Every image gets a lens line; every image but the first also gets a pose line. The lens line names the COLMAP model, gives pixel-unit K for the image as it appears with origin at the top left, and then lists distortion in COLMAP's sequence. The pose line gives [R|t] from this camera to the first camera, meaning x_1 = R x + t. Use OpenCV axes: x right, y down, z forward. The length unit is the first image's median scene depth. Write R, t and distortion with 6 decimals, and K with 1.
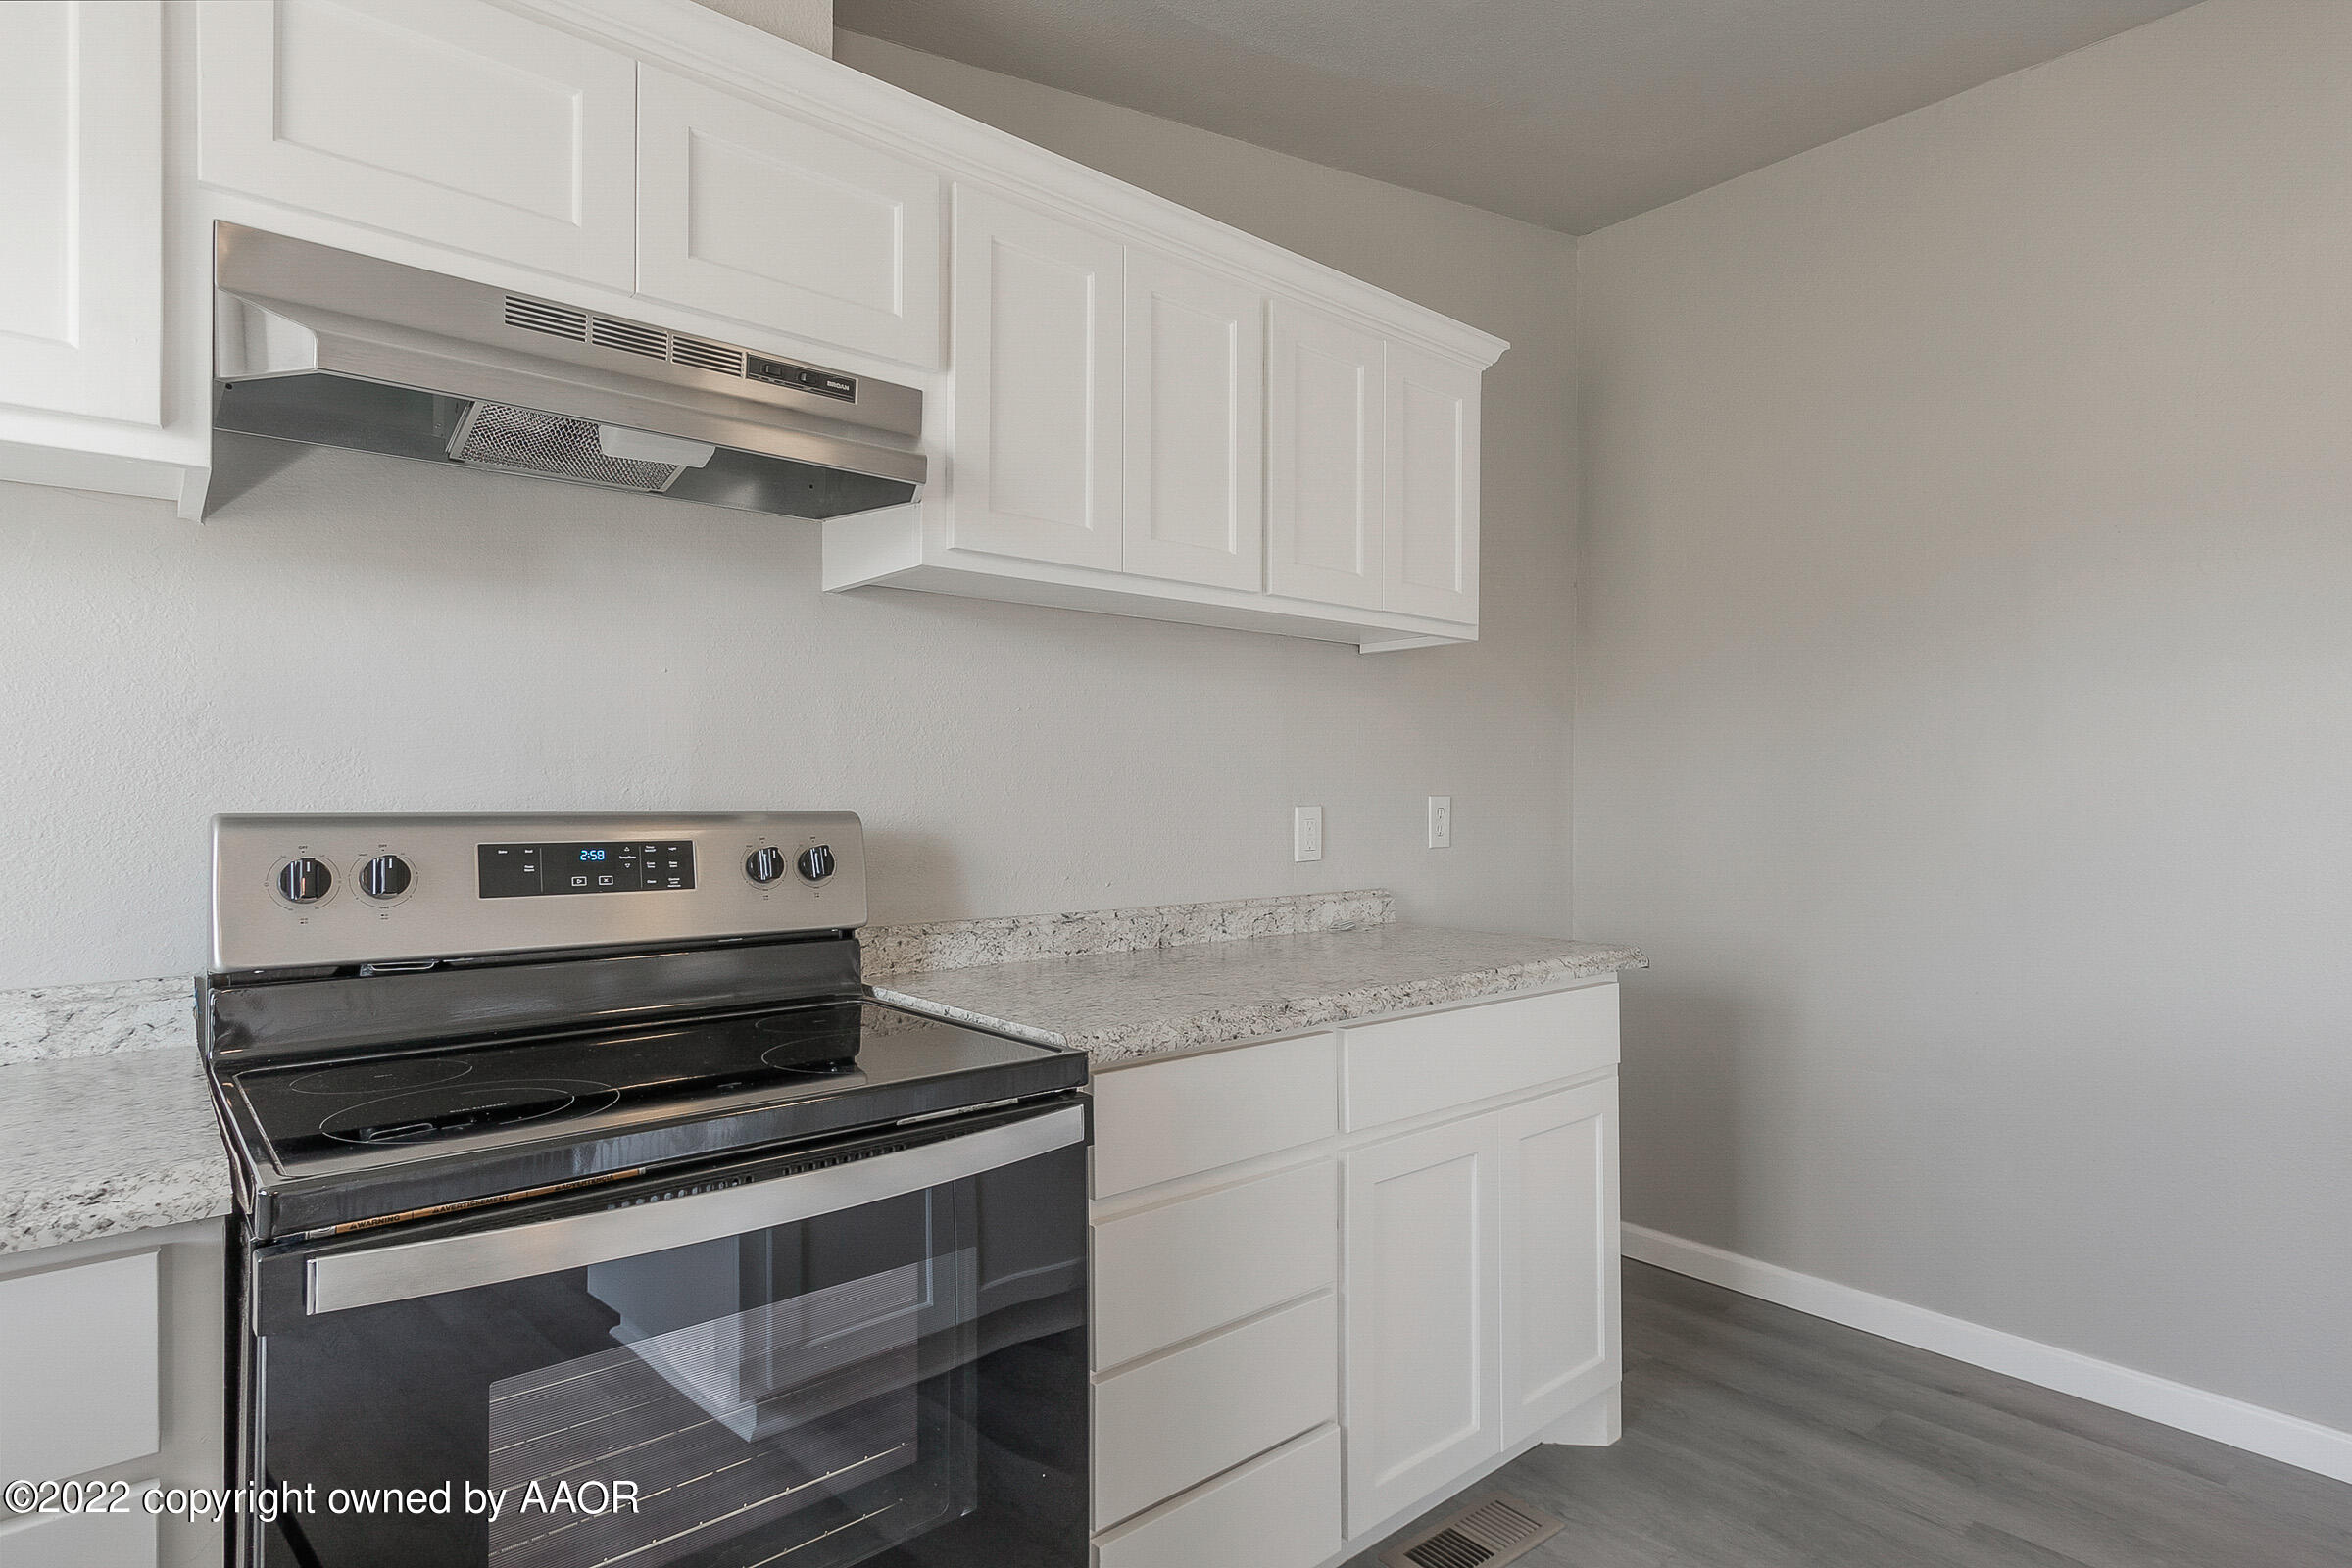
lens RADIAL K [[1222.0, 0, 1171.8], [0, 1222.0, 787.5], [0, 0, 1]] dist [0.001677, 0.000404]
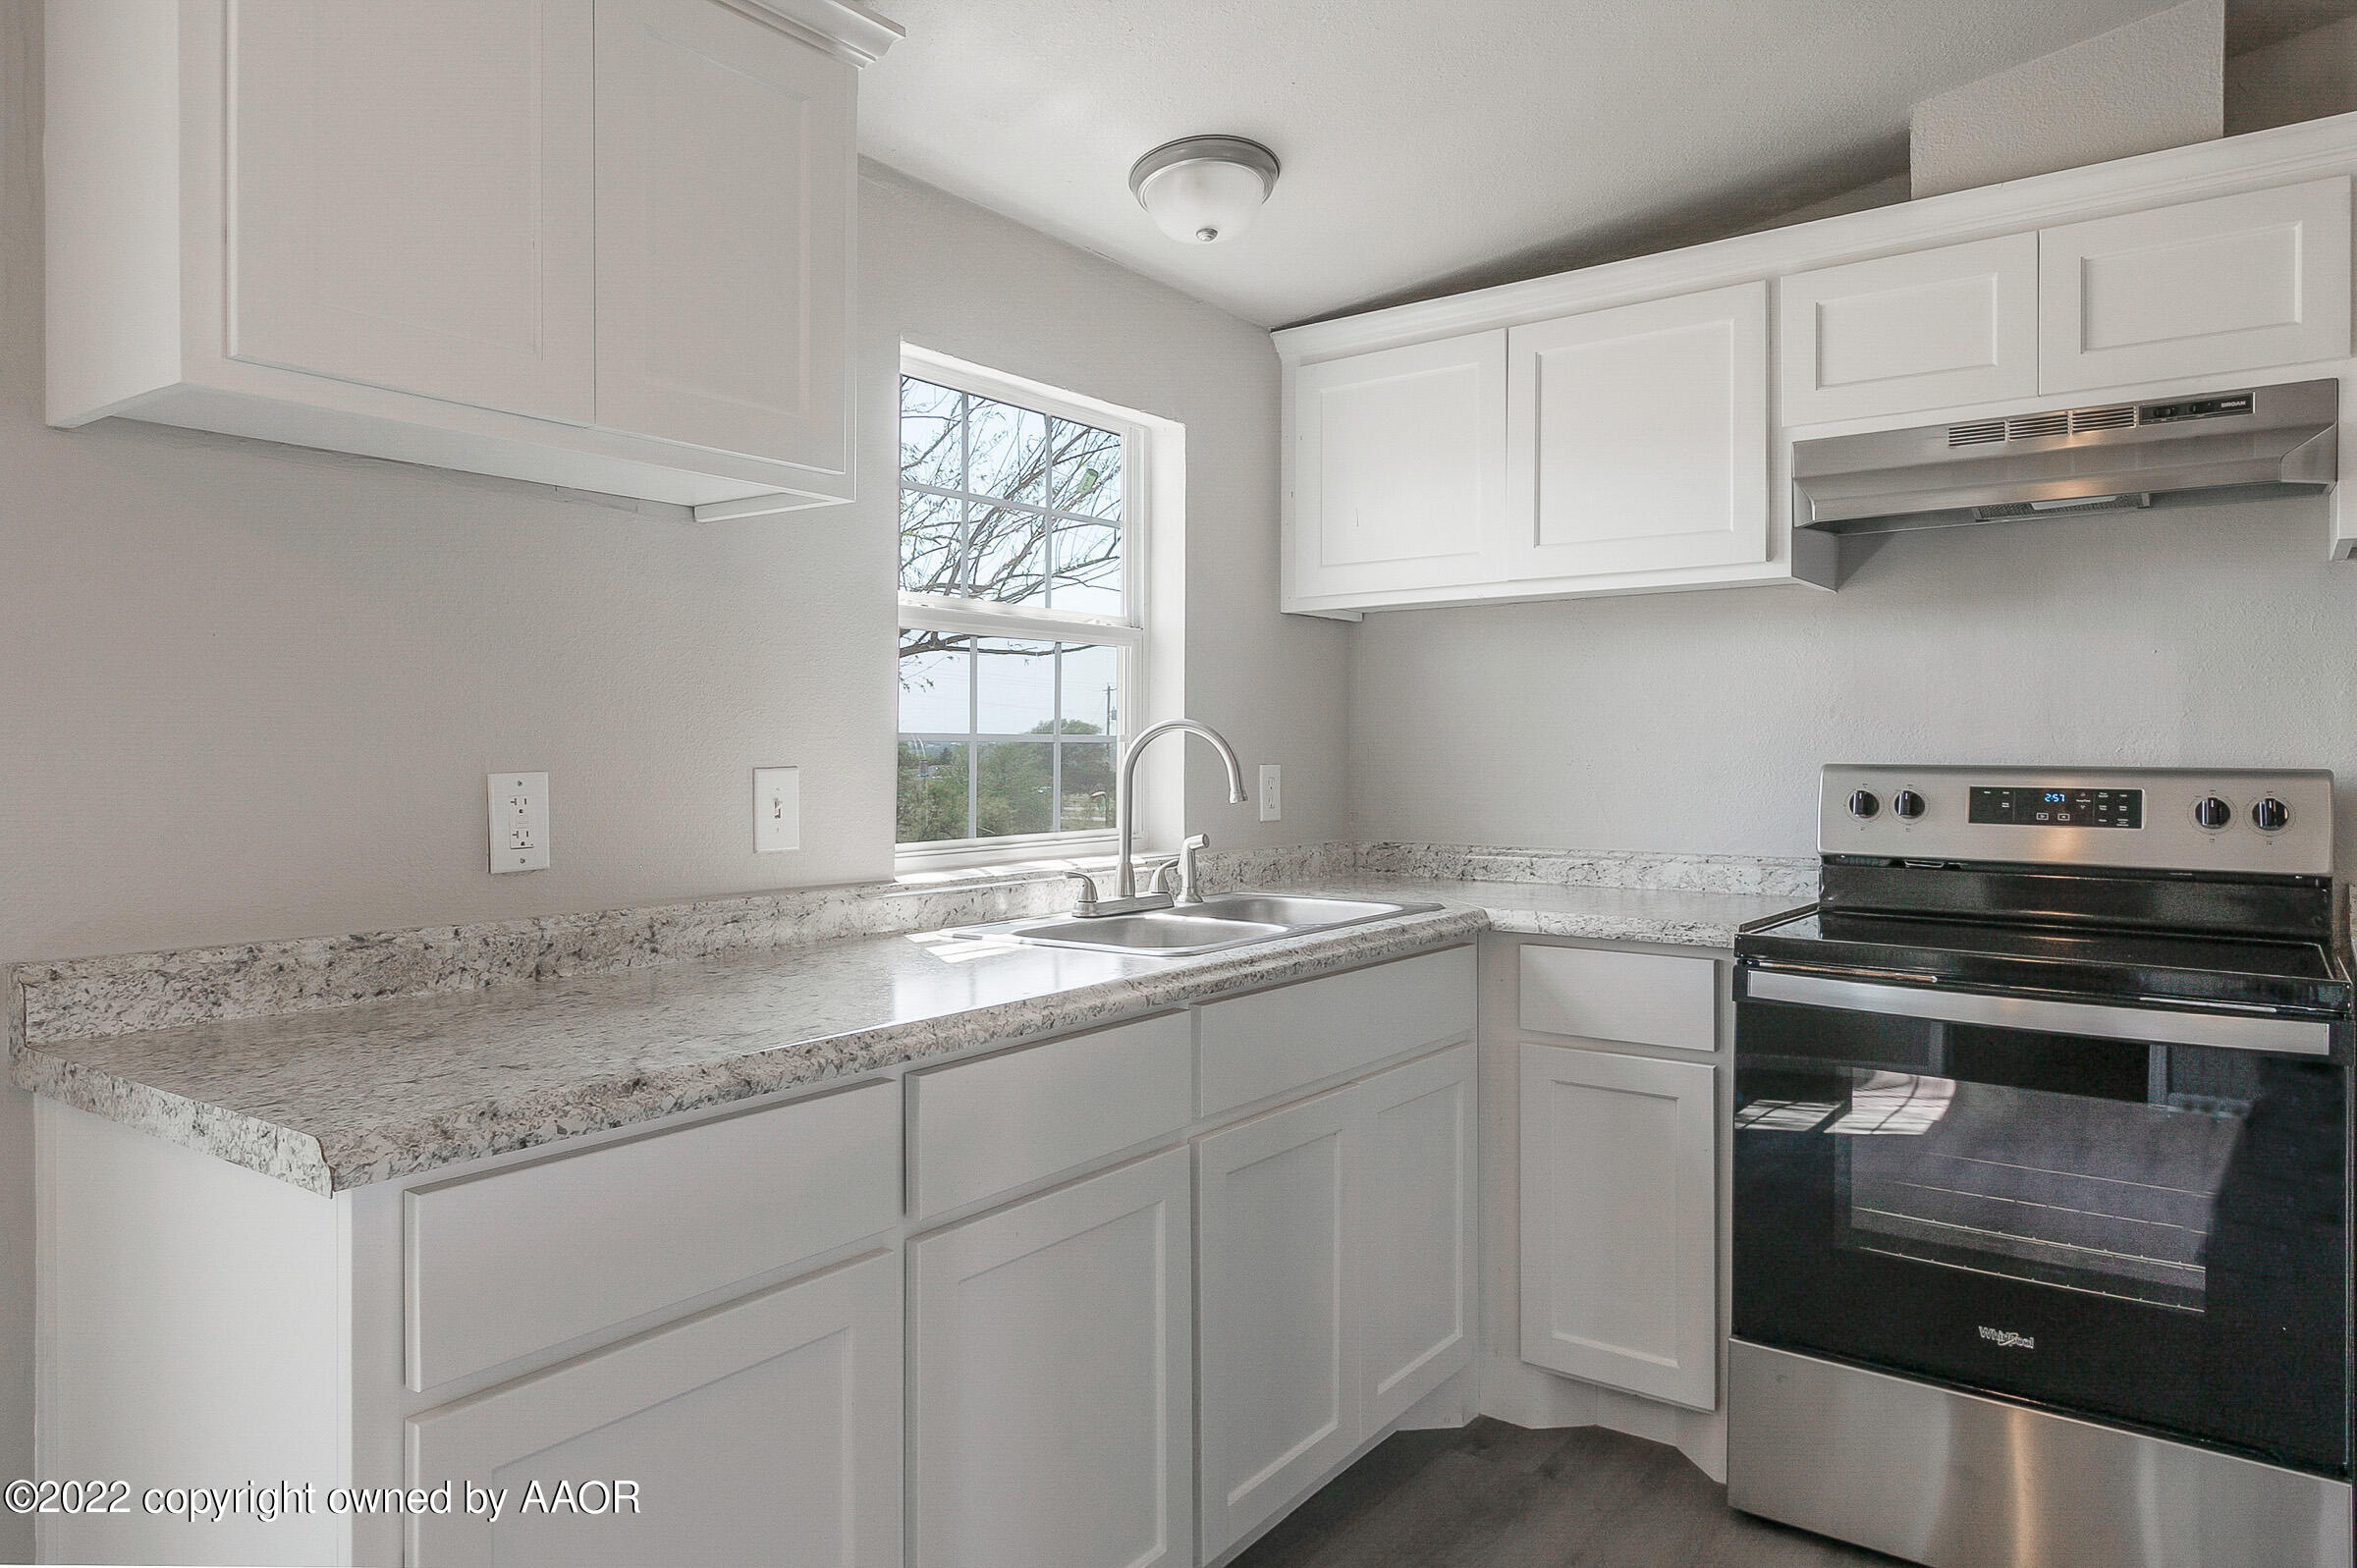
lens RADIAL K [[1452.4, 0, 1170.0], [0, 1452.4, 759.4], [0, 0, 1]] dist [0.007888, 0.000525]
pose [[0.212255, 0.004987, -0.977202, 0.895776], [0.003614, 0.999976, 0.005888, -0.000154], [0.977208, -0.004781, 0.212232, -0.299331]]
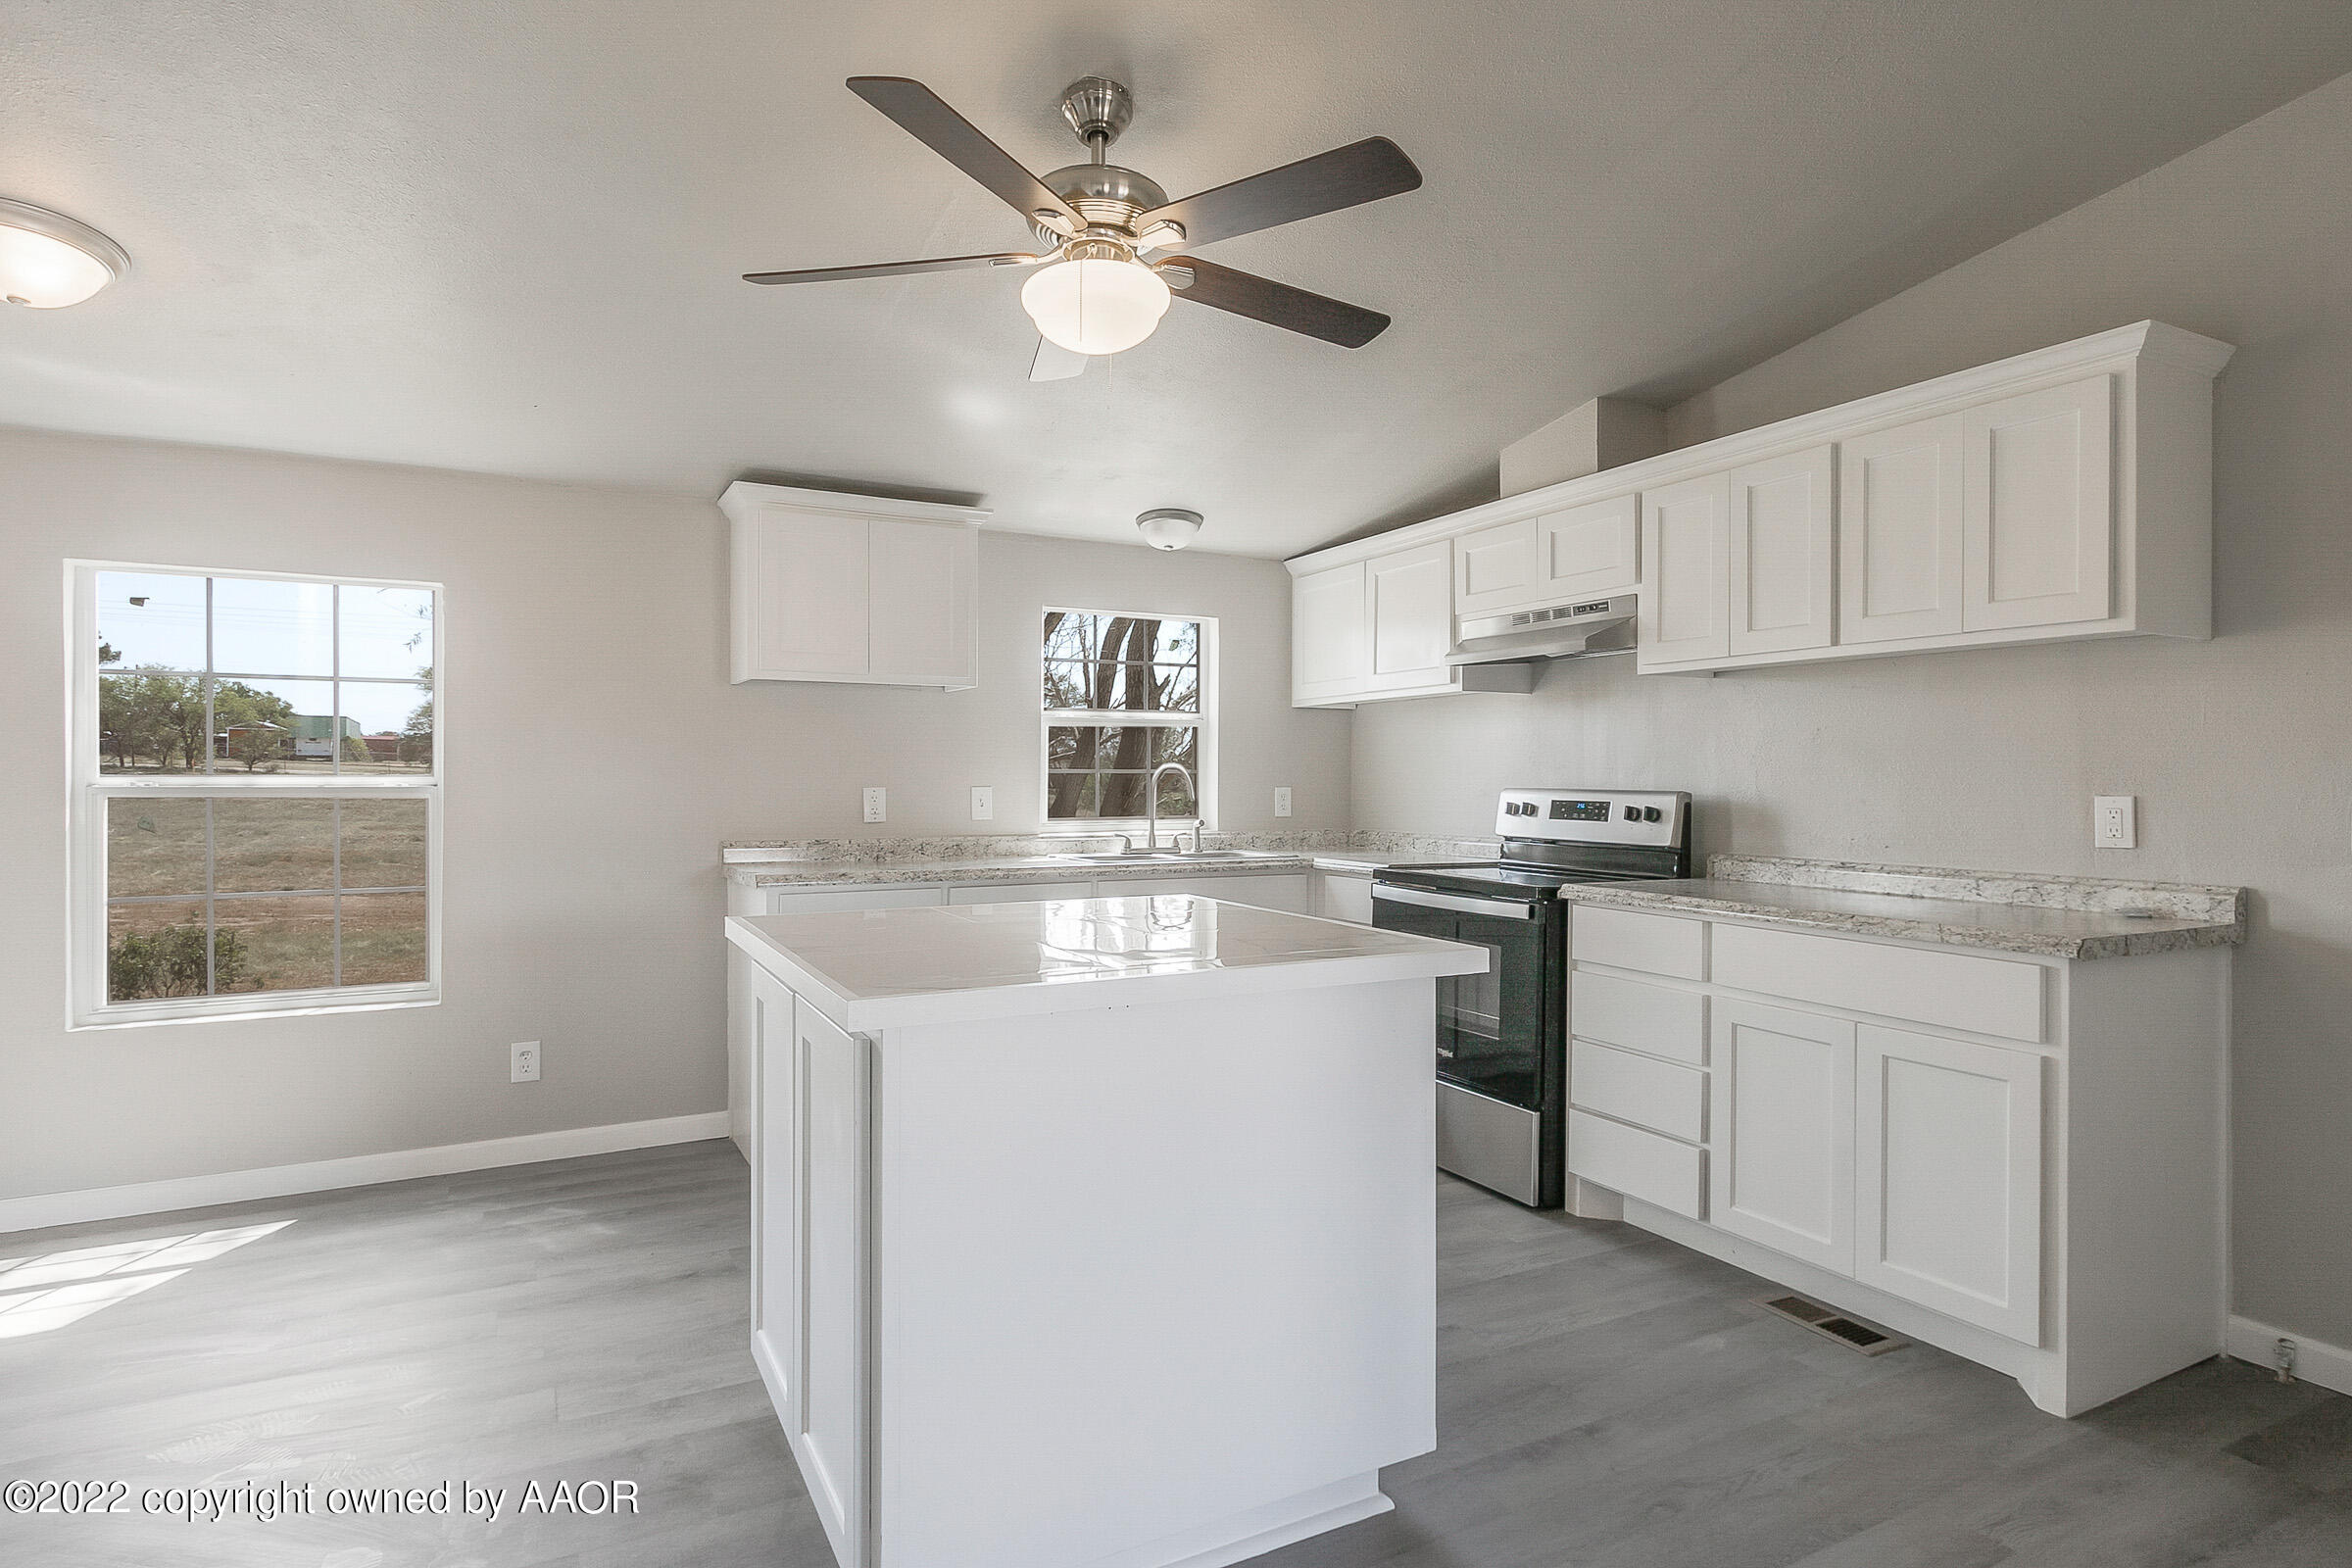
lens RADIAL K [[1222.0, 0, 1179.7], [0, 1222.0, 787.1], [0, 0, 1]] dist [0.001677, 0.000404]
pose [[-0.219149, 0.005018, -0.975679, 2.222248], [0.001041, 0.999987, 0.004909, 0.002734], [0.975691, 0.000060, -0.219151, 0.742248]]
